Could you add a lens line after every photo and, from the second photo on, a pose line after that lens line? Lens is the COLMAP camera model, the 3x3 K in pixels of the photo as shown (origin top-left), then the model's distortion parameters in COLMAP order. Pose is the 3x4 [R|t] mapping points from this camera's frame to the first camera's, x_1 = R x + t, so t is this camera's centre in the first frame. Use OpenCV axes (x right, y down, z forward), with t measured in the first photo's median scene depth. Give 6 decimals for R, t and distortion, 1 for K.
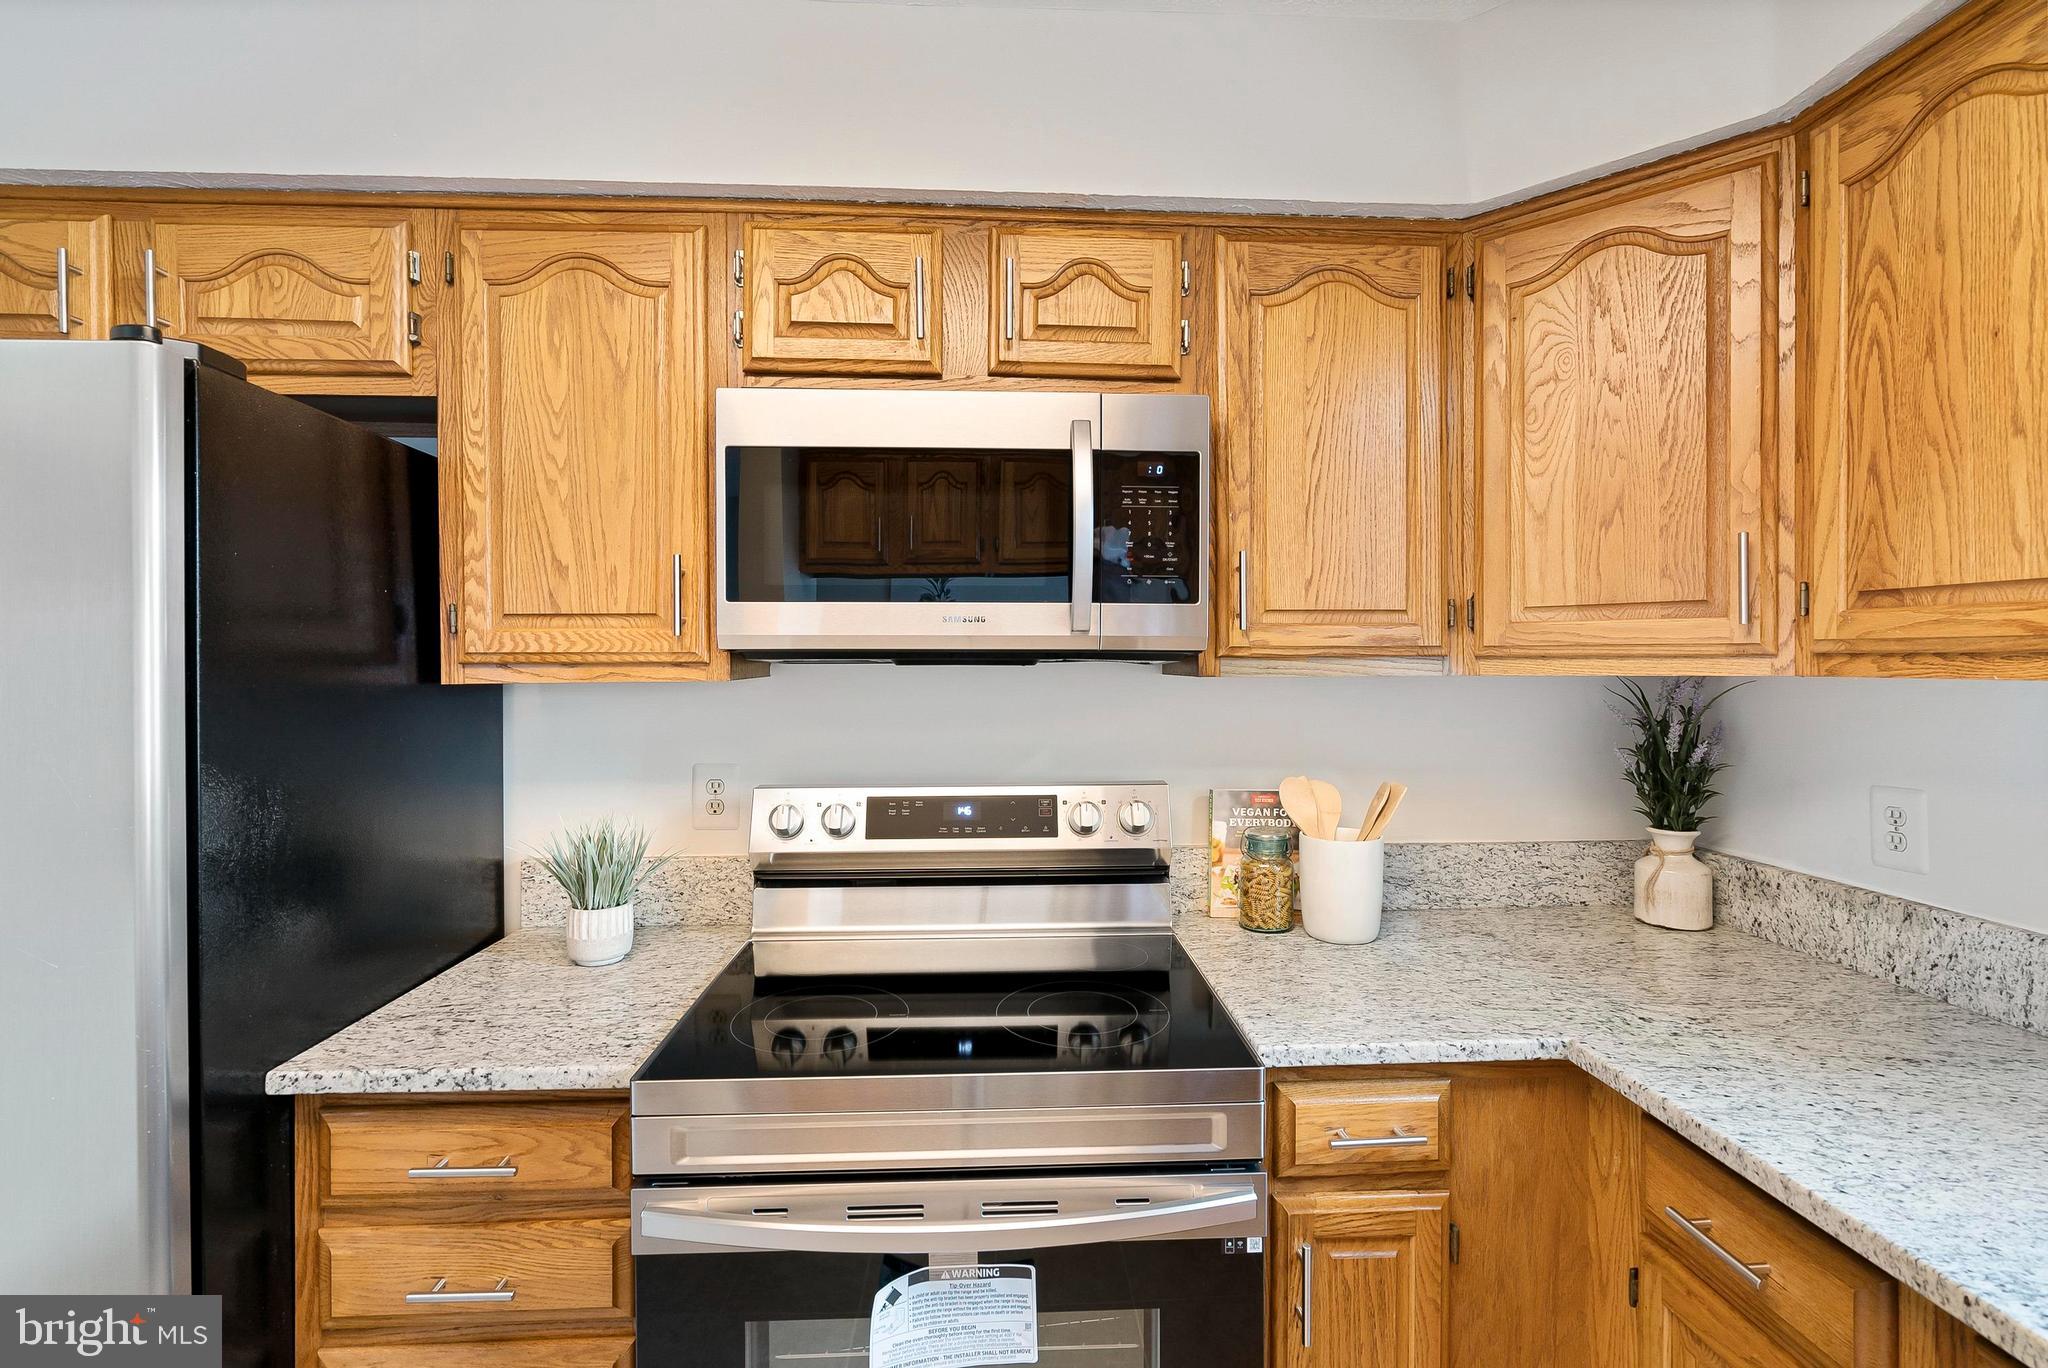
lens RADIAL K [[925.5, 0, 1017.4], [0, 925.5, 670.0], [0, 0, 1]] dist [-0.003079, 0.000070]
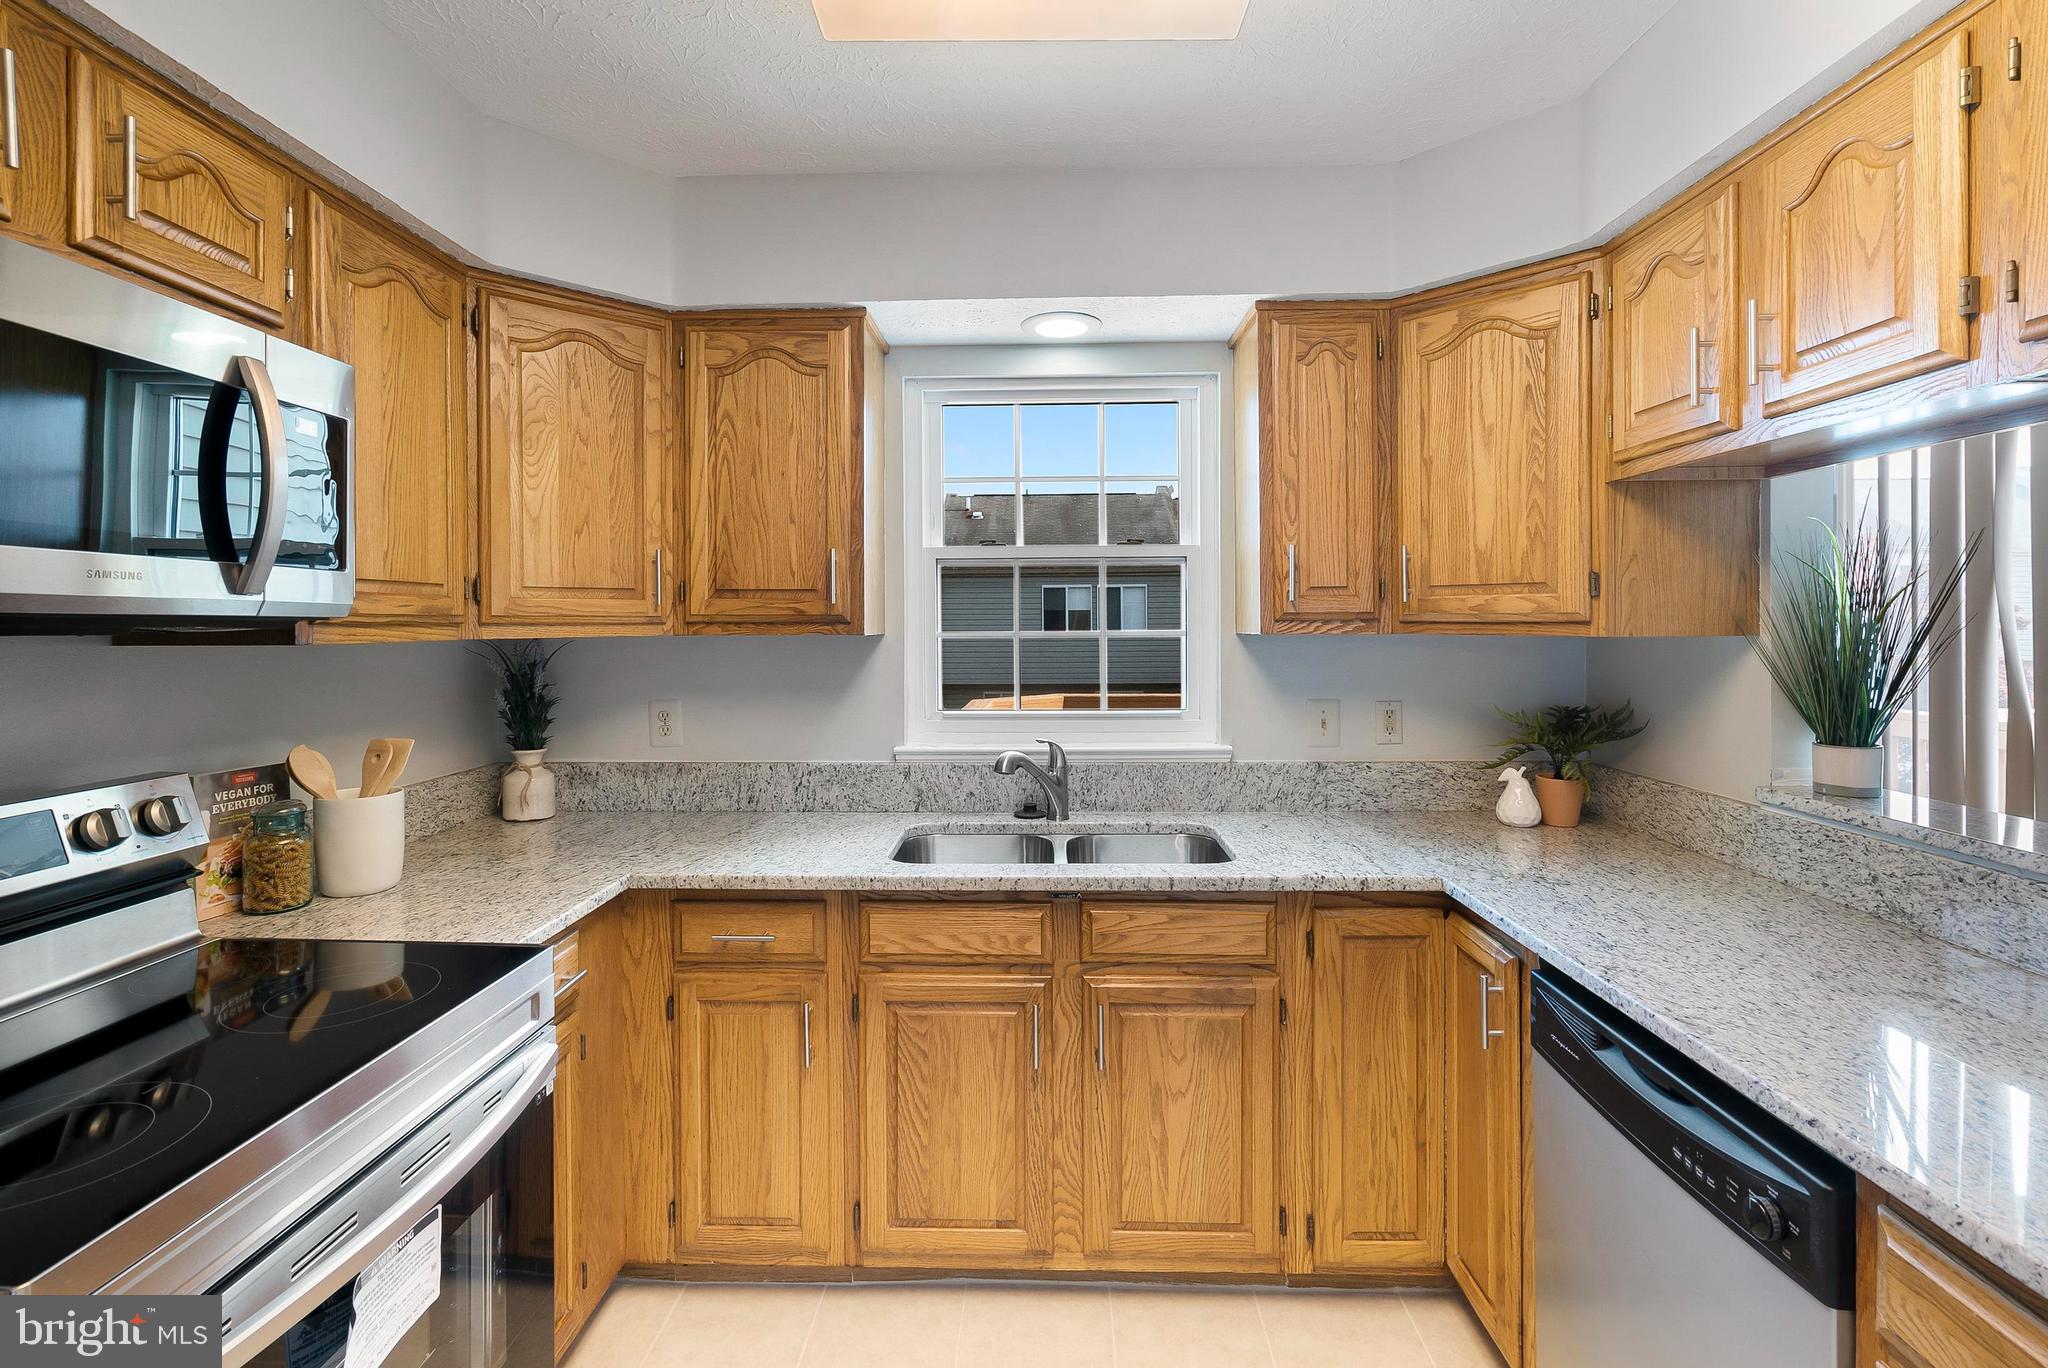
lens RADIAL K [[949.5, 0, 1019.9], [0, 949.5, 635.1], [0, 0, 1]] dist [-0.001570, -0.000178]
pose [[0.079812, -0.011273, 0.996746, -0.758380], [0.012448, 0.999869, 0.010311, -0.003727], [-0.996732, 0.011584, 0.079942, 0.189027]]
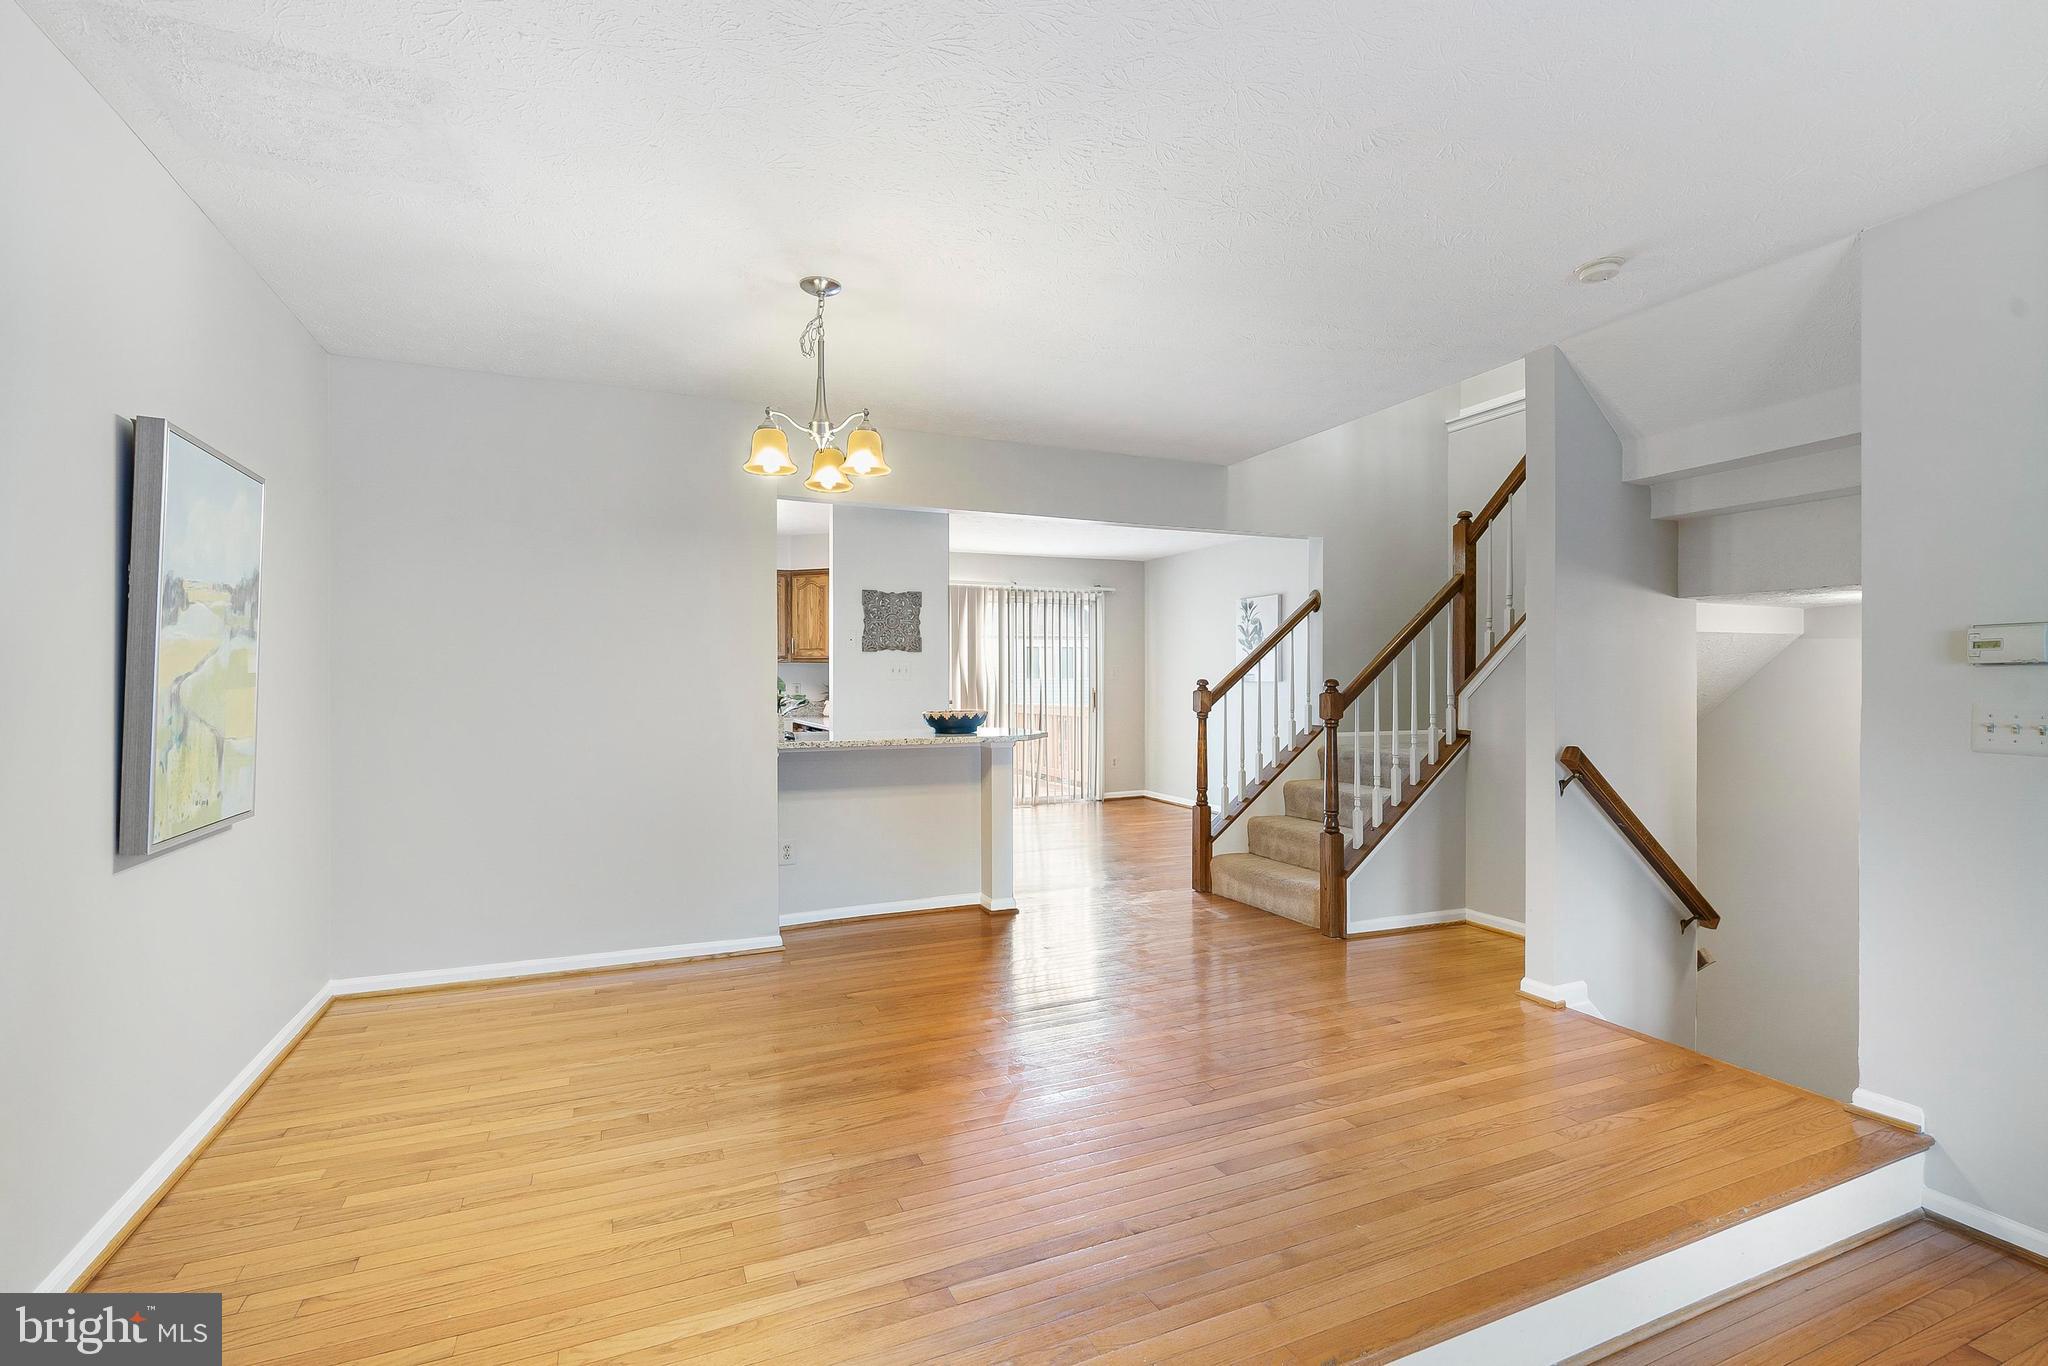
lens RADIAL K [[930.7, 0, 1018.3], [0, 930.7, 683.0], [0, 0, 1]] dist [-0.003290, -0.000022]
pose [[-0.351749, 0.002266, 0.936091, -4.709567], [0.007966, 0.999968, 0.000573, 0.146053], [-0.936060, 0.007658, -0.351756, 0.382963]]
